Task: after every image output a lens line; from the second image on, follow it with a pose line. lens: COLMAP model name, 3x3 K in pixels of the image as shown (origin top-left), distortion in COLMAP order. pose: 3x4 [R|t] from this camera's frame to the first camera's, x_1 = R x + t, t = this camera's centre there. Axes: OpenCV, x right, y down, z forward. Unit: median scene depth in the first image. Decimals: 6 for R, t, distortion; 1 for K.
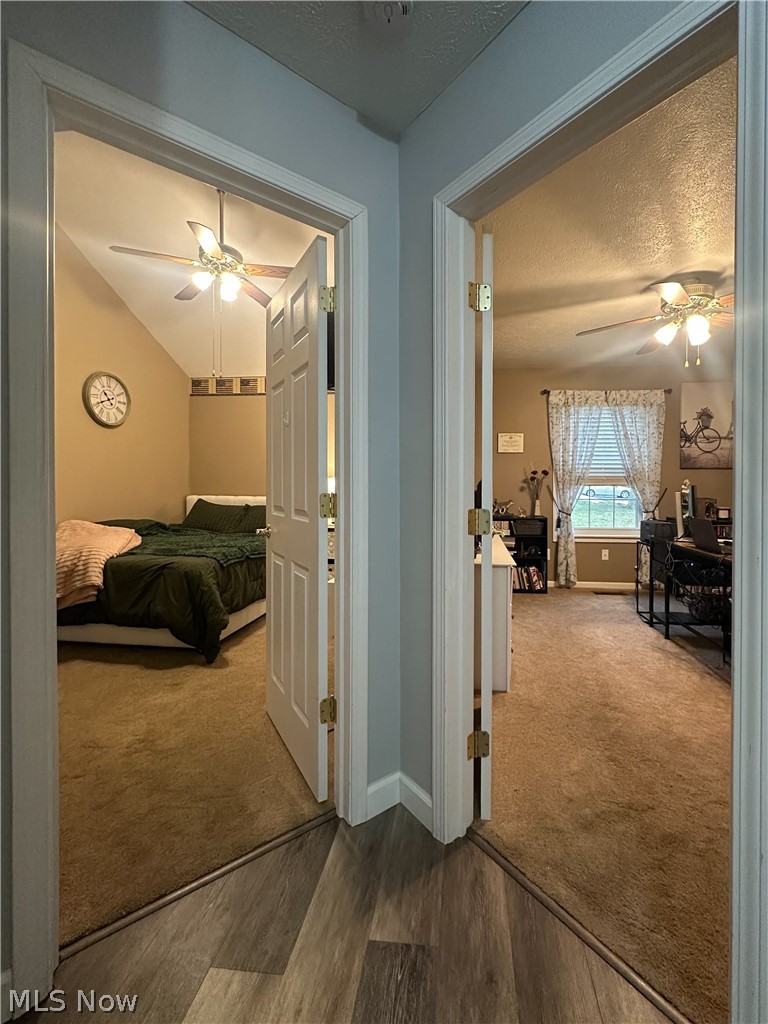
lens RADIAL K [[419.3, 0, 427.7], [0, 419.3, 485.8], [0, 0, 1]] dist [-0.001848, -0.000326]
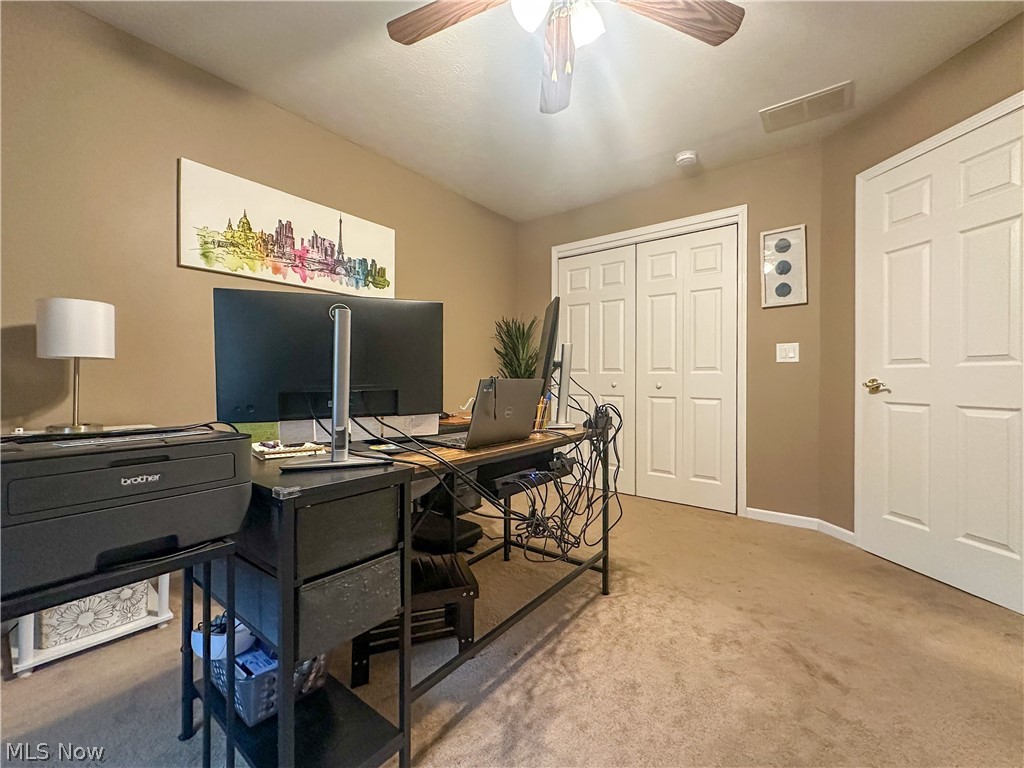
lens RADIAL K [[419.3, 0, 514.5], [0, 419.3, 383.3], [0, 0, 1]] dist [-0.001848, -0.000326]
pose [[-0.844788, -0.007851, 0.535044, 0.239622], [-0.000057, 0.999894, 0.014582, 0.048444], [-0.535101, 0.012288, -0.844699, 0.855073]]
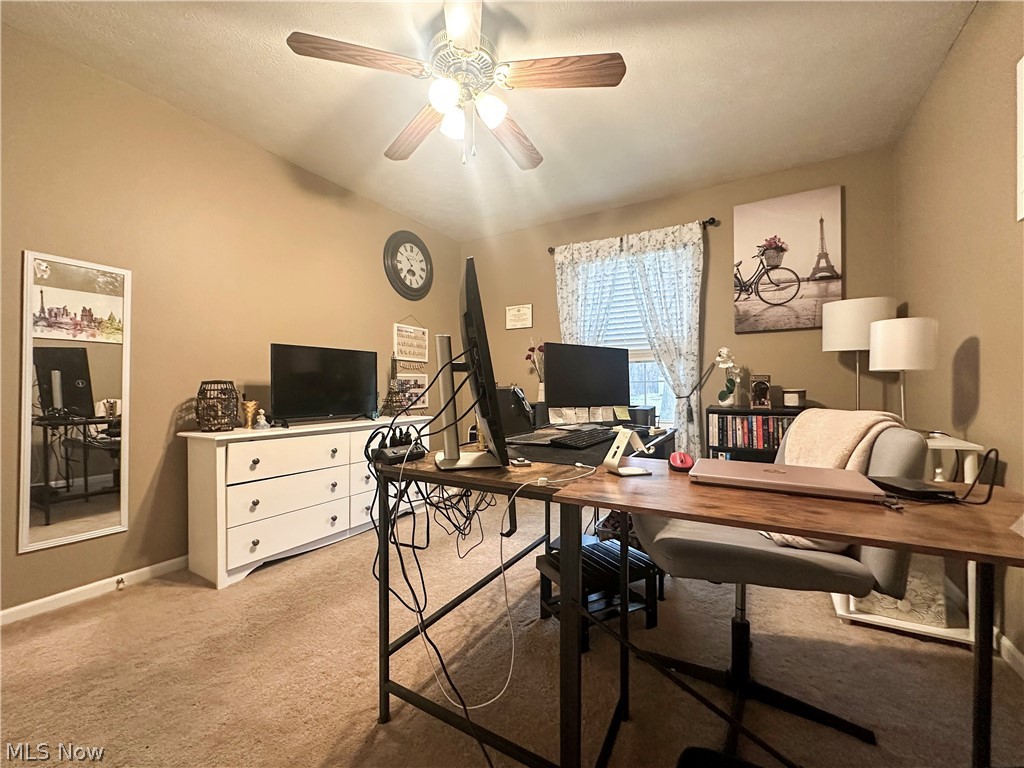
lens RADIAL K [[419.3, 0, 520.7], [0, 419.3, 381.0], [0, 0, 1]] dist [-0.001848, -0.000326]
pose [[0.905934, -0.017541, -0.423056, 0.582726], [0.010170, 0.999755, -0.019674, 0.045967], [0.423297, 0.013520, 0.905890, 0.249112]]
